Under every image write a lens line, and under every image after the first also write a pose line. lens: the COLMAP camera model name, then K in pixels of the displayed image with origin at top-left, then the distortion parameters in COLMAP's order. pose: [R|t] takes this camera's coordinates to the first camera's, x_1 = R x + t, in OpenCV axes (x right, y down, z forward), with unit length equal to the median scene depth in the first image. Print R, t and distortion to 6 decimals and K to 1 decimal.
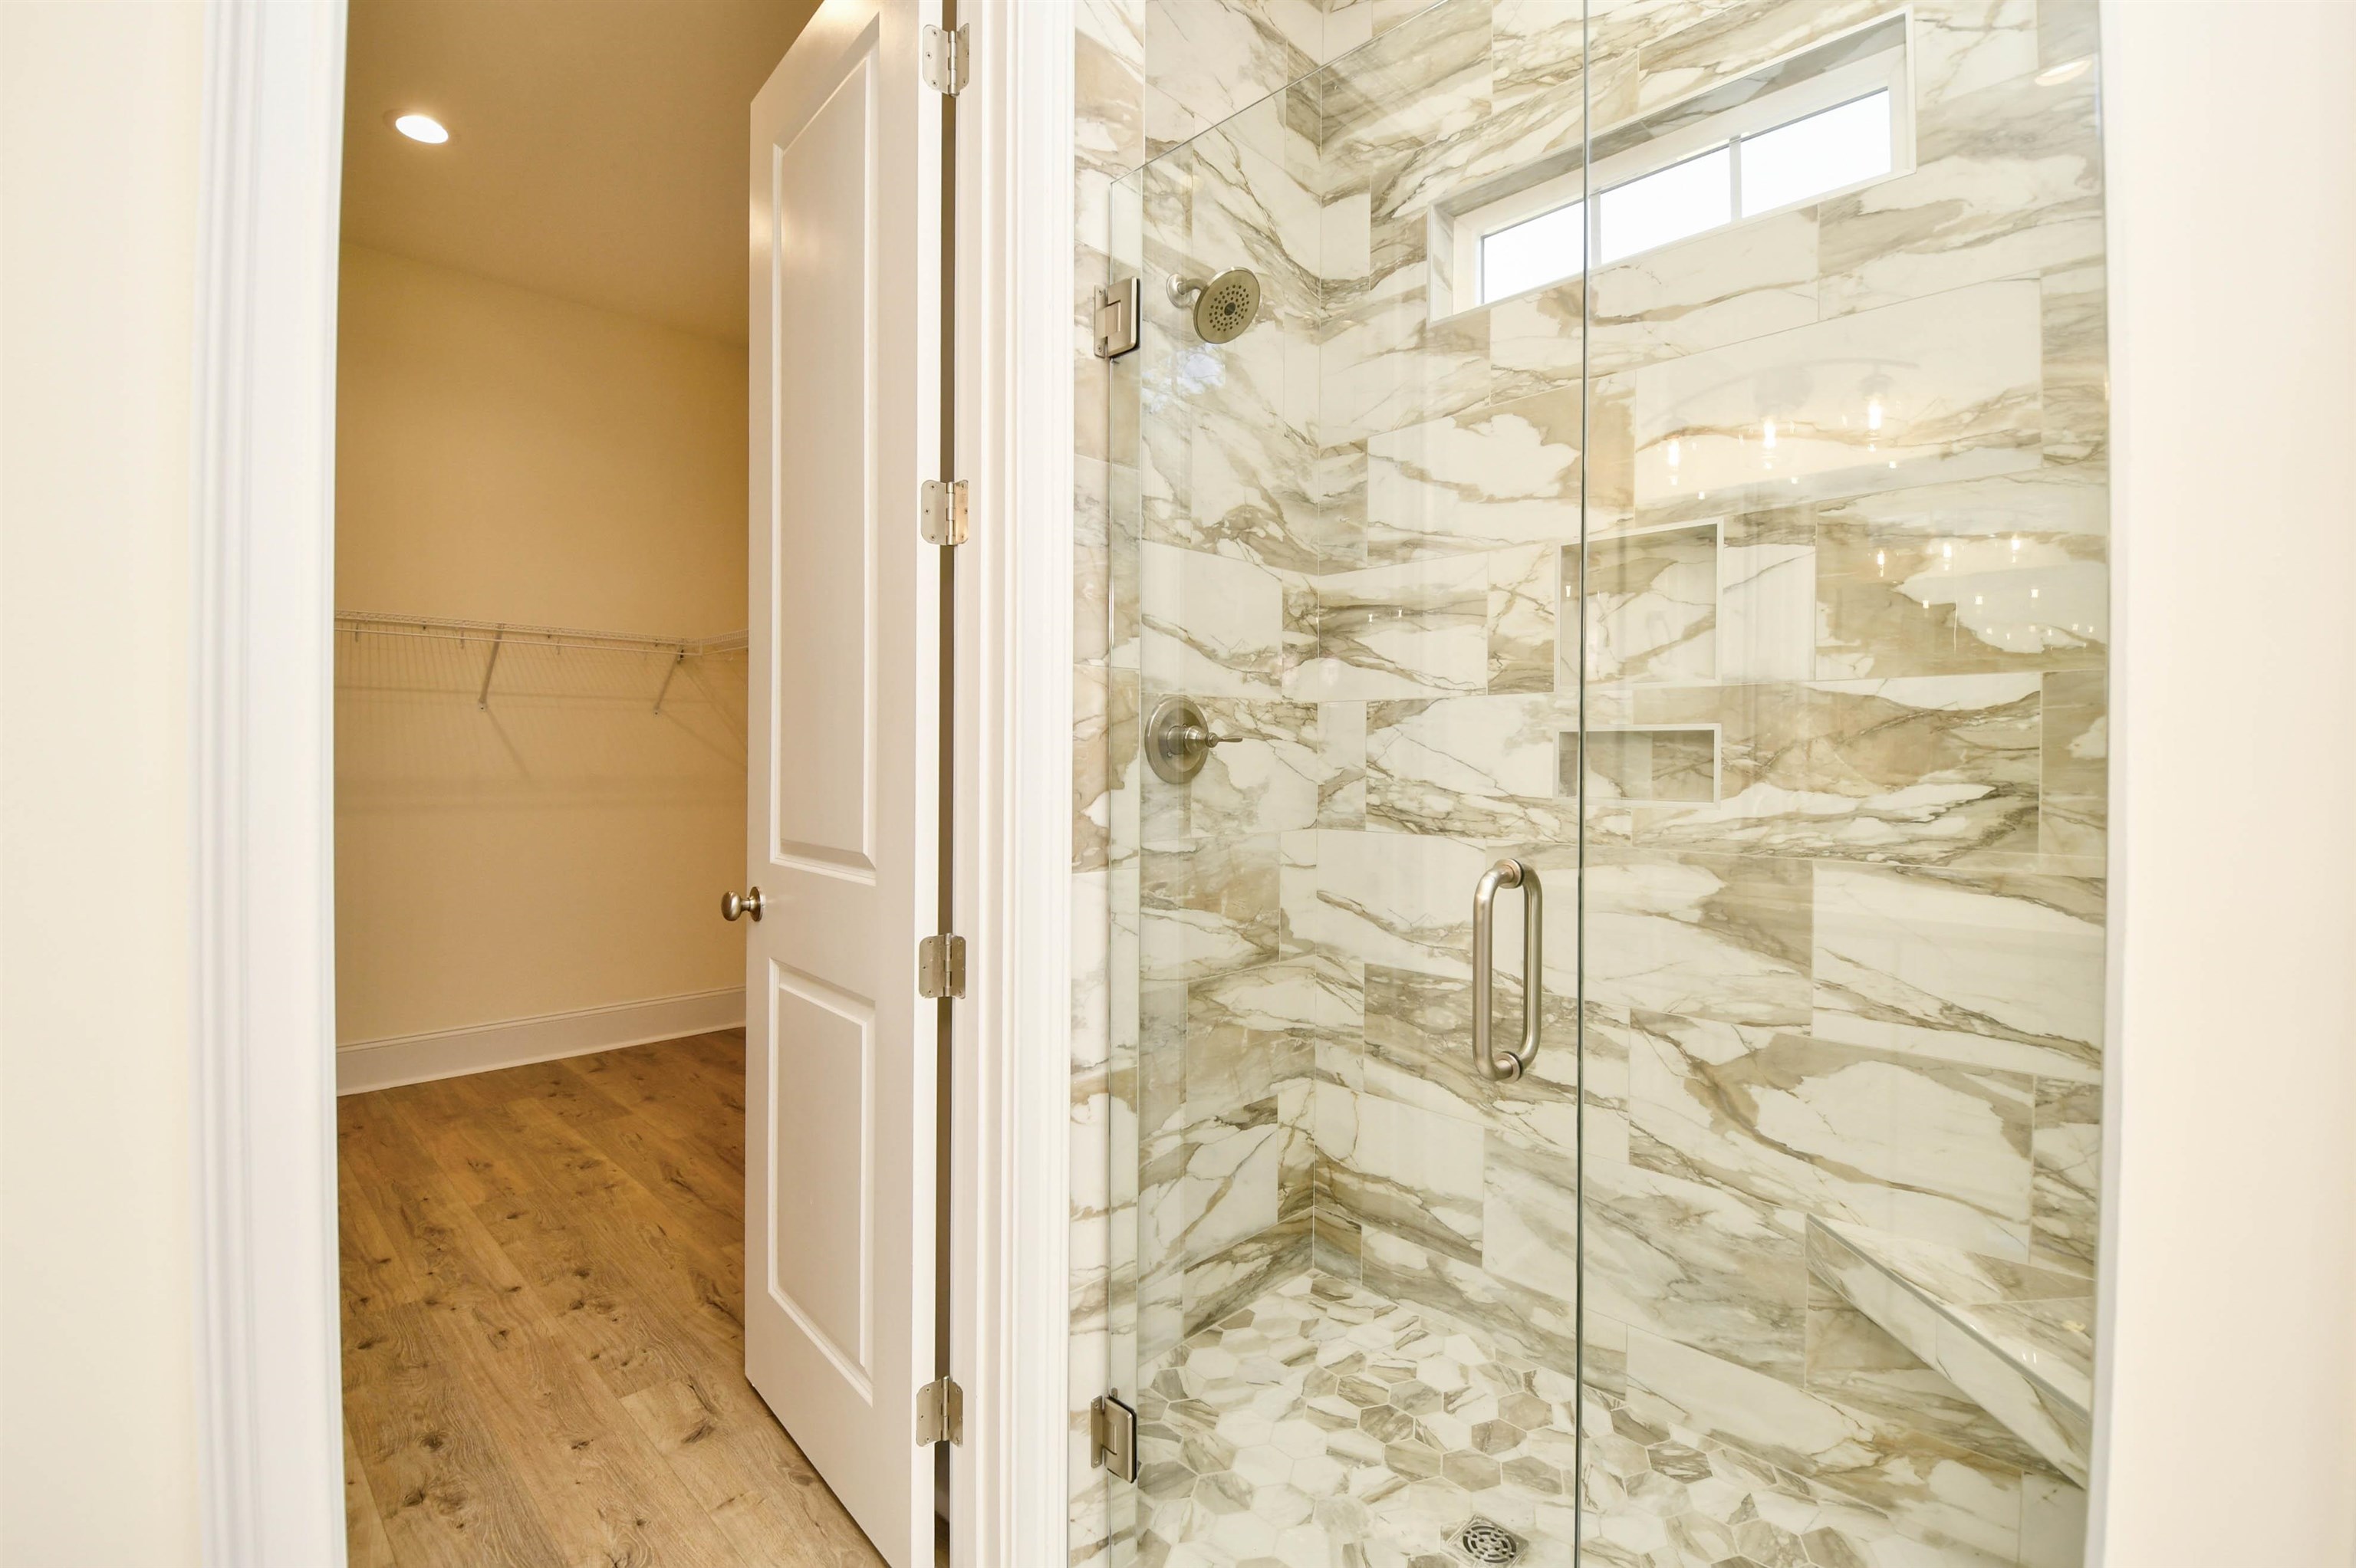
lens RADIAL K [[1053.5, 0, 1178.4], [0, 1053.5, 778.3], [0, 0, 1]] dist [0.003436, -0.018188]
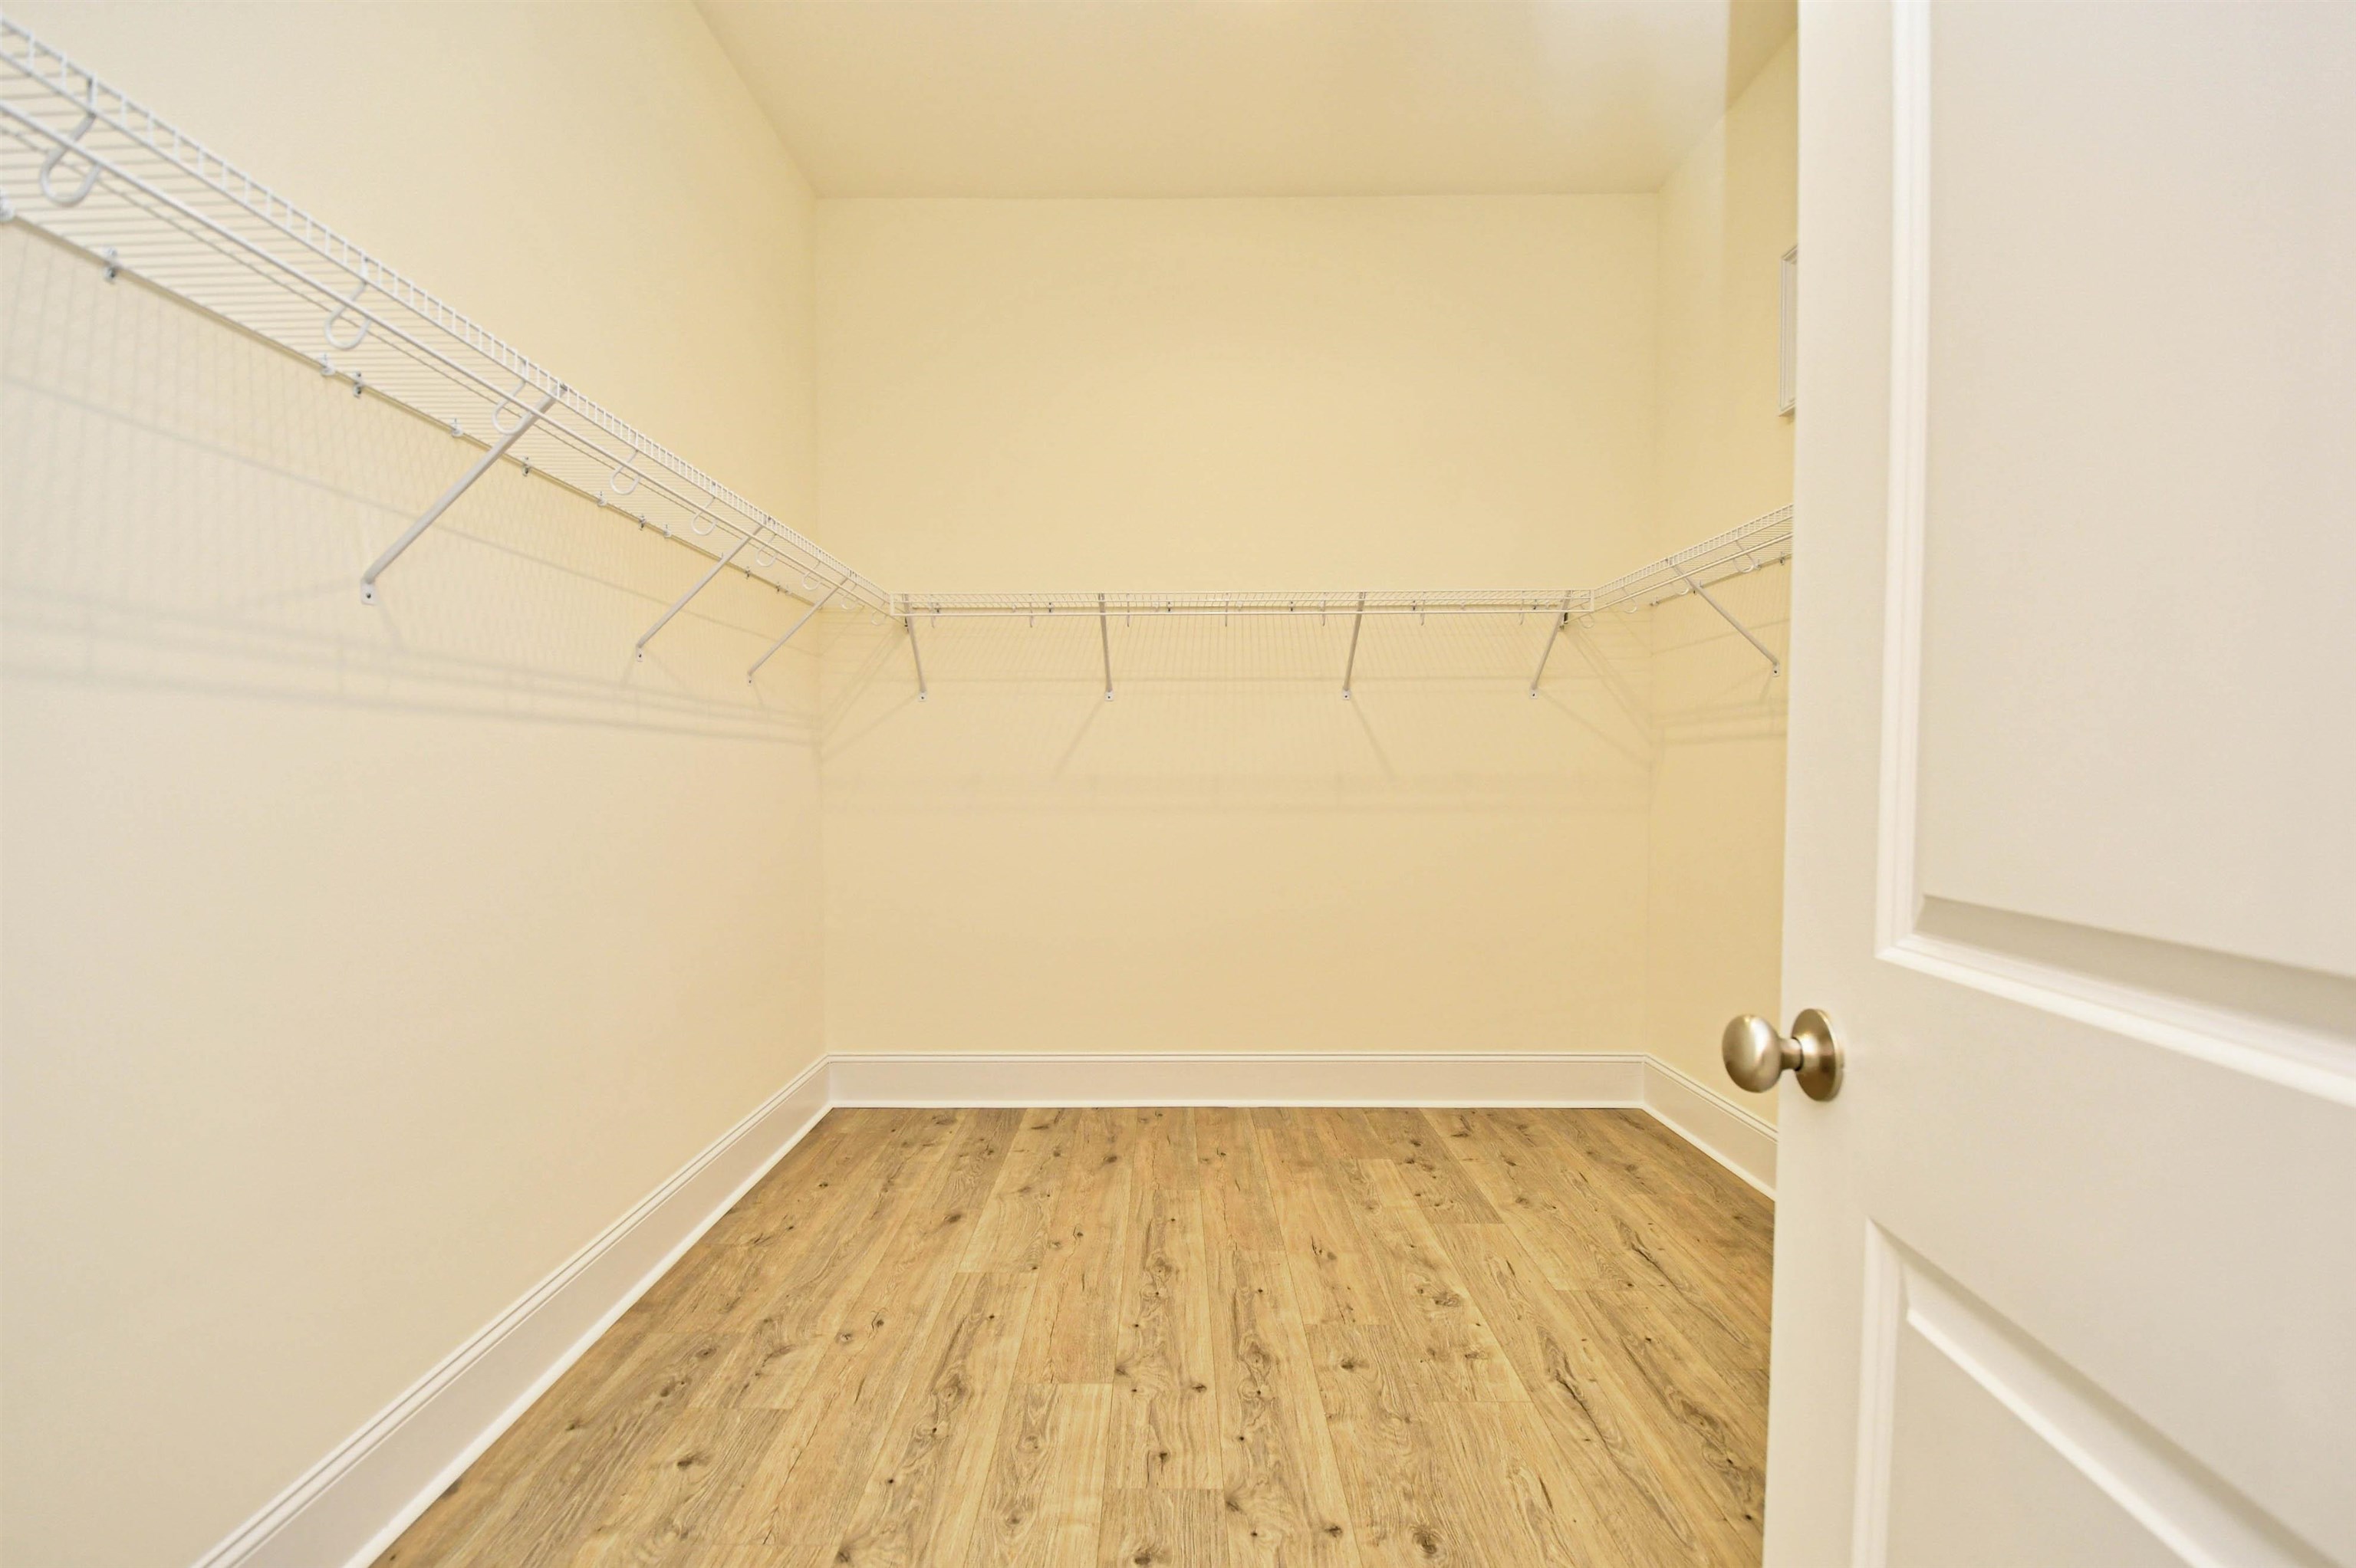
lens RADIAL K [[1053.5, 0, 1178.4], [0, 1053.5, 778.3], [0, 0, 1]] dist [0.003436, -0.018188]
pose [[0.714747, 0.000643, -0.699383, -0.200633], [-0.009924, 0.999908, -0.009223, 0.016804], [0.699313, 0.013533, 0.714688, 0.376493]]
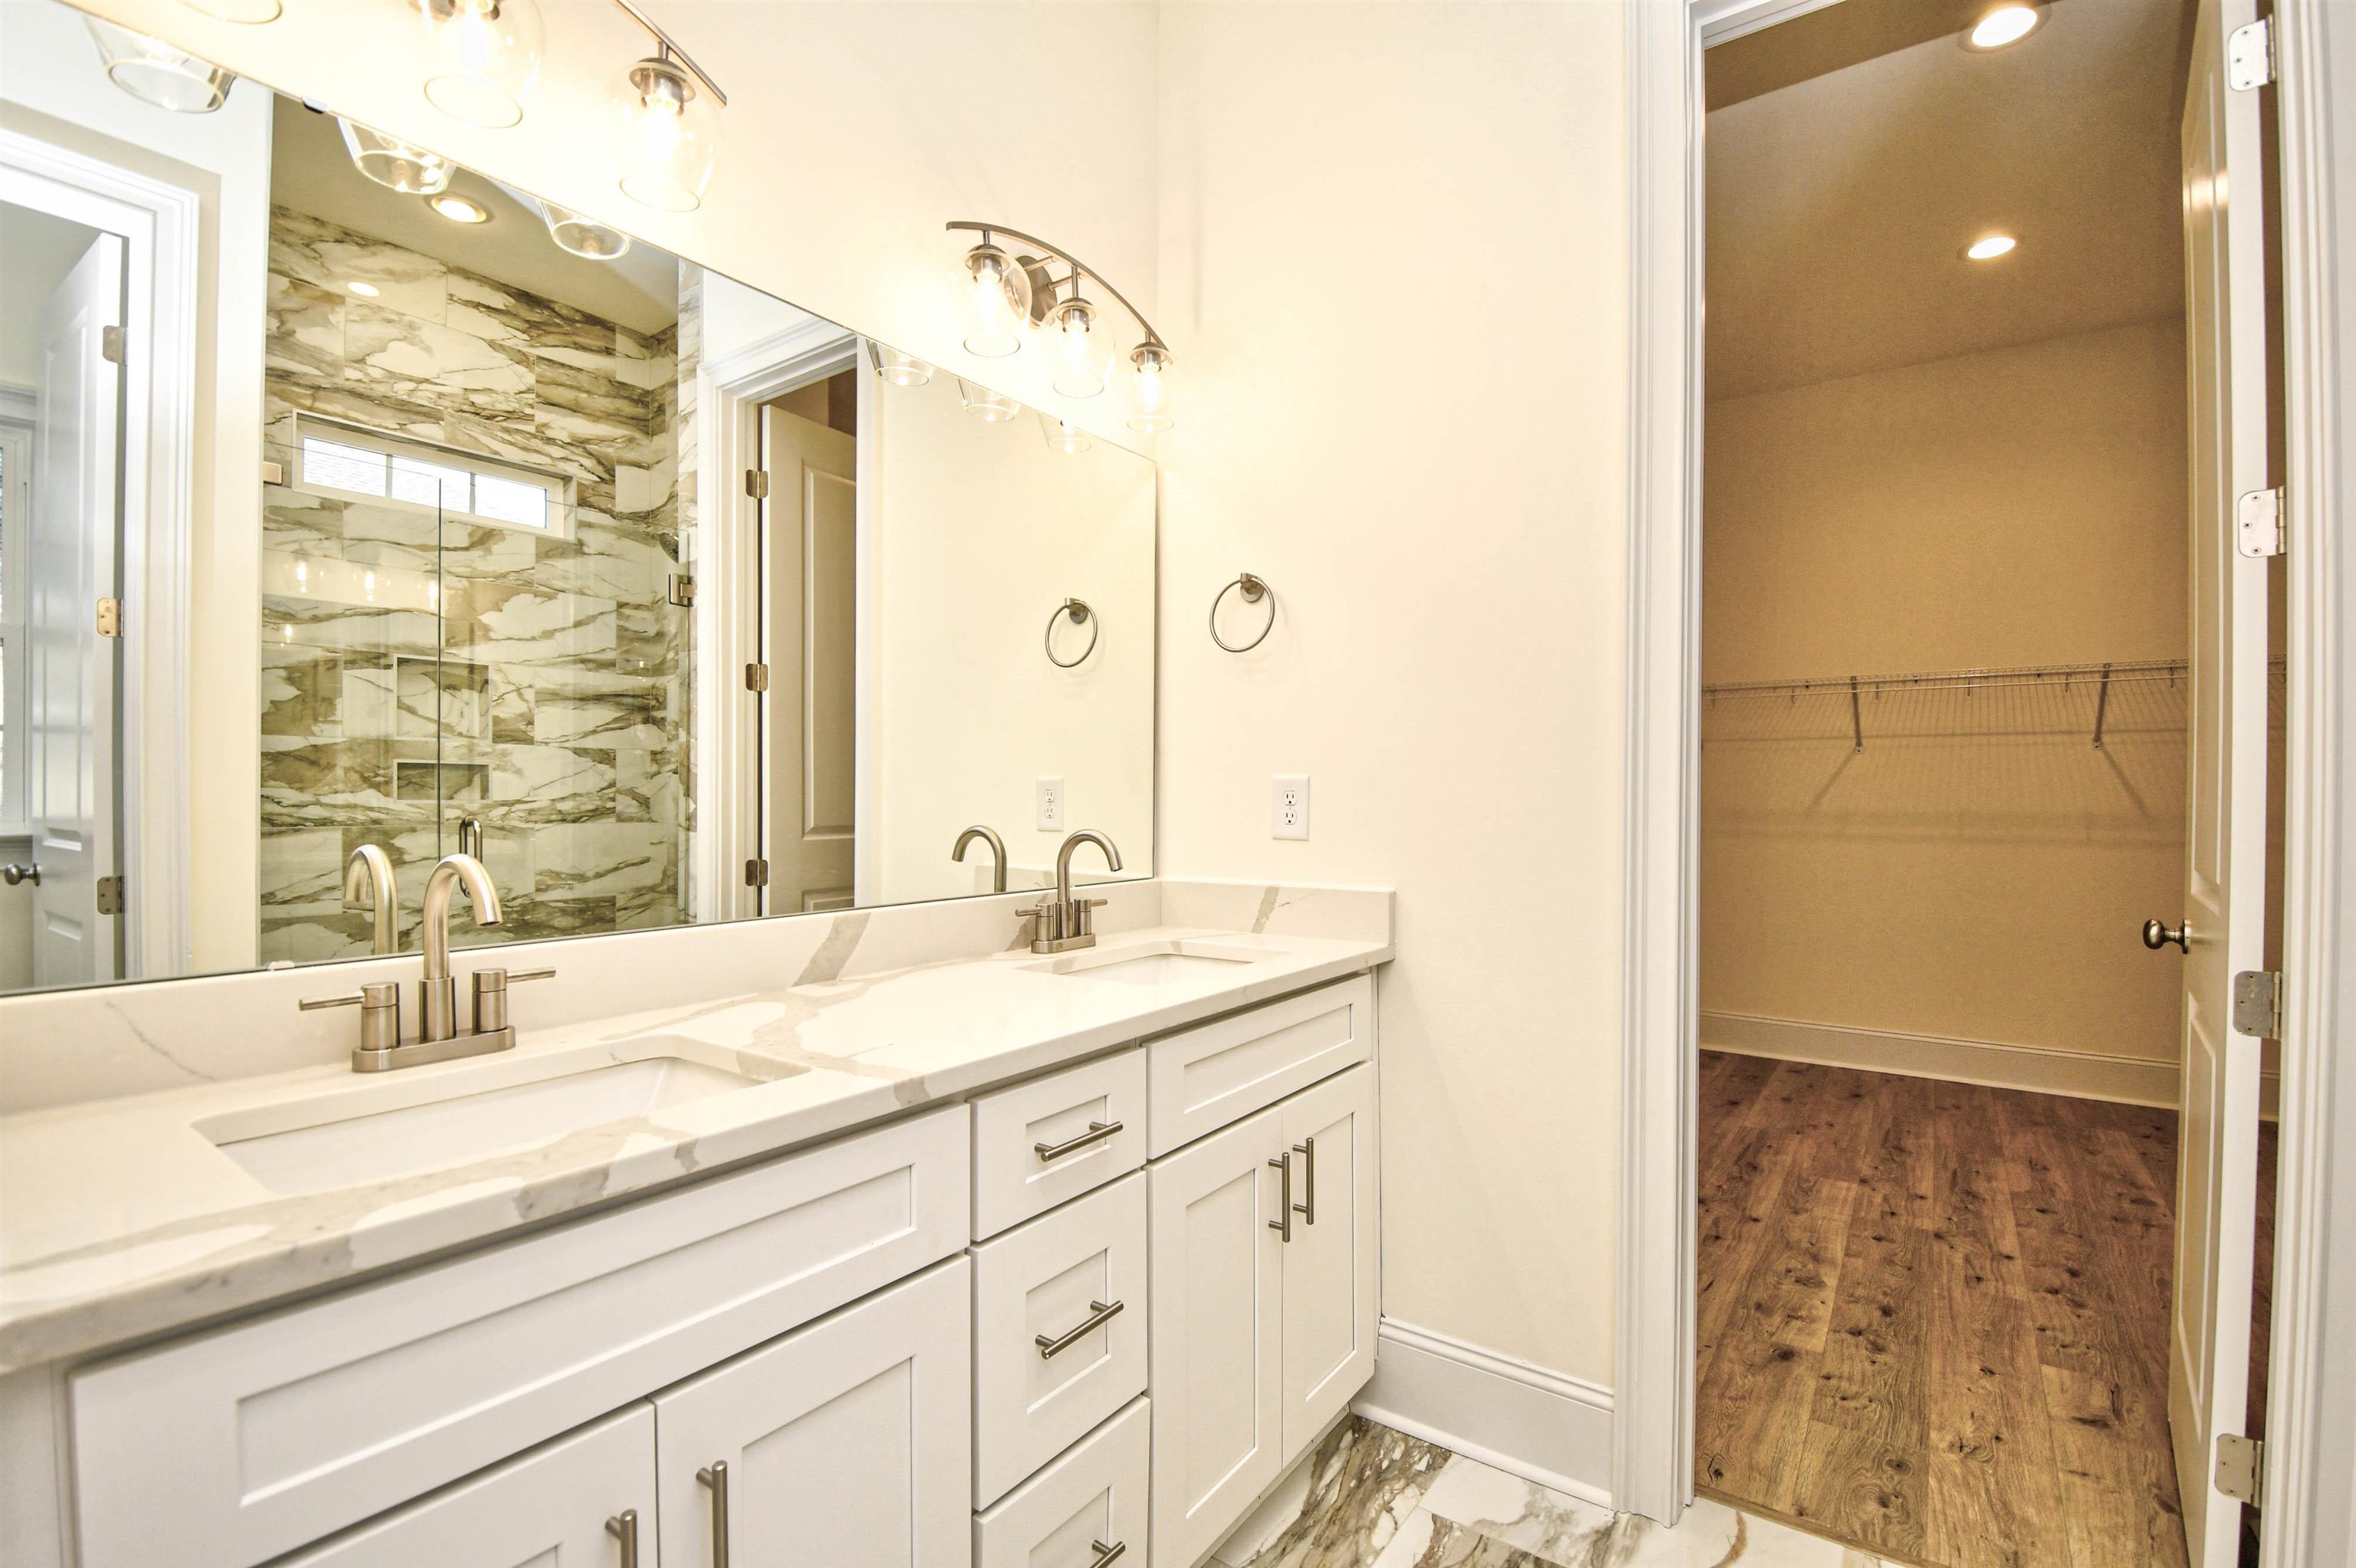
lens RADIAL K [[1029.1, 0, 1191.3], [0, 1029.1, 801.3], [0, 0, 1]] dist [0.015113, -0.022836]
pose [[0.160409, 0.006304, -0.987031, 0.269157], [-0.023267, 0.999726, 0.002604, 0.007640], [0.986776, 0.022548, 0.160511, -0.056051]]
